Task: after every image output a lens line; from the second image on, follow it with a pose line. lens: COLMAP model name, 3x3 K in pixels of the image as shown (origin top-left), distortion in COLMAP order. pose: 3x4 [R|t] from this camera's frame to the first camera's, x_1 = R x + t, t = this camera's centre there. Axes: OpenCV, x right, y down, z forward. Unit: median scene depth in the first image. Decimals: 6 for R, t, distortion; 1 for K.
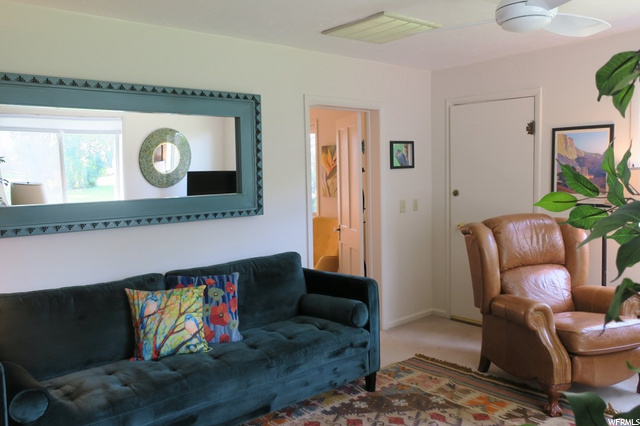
lens RADIAL K [[528.3, 0, 320.0], [0, 528.3, 213.0], [0, 0, 1]] dist [-0.006390, -0.001144]
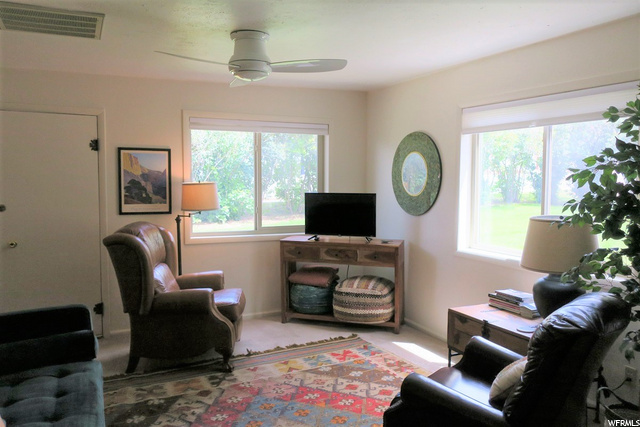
lens RADIAL K [[502.6, 0, 320.0], [0, 502.6, 213.5], [0, 0, 1]] dist [-0.006053, -0.001741]
pose [[0.263598, -0.046576, 0.963507, -0.532024], [0.067363, 0.997284, 0.029780, -0.023422], [-0.962278, 0.057055, 0.266020, 0.331339]]
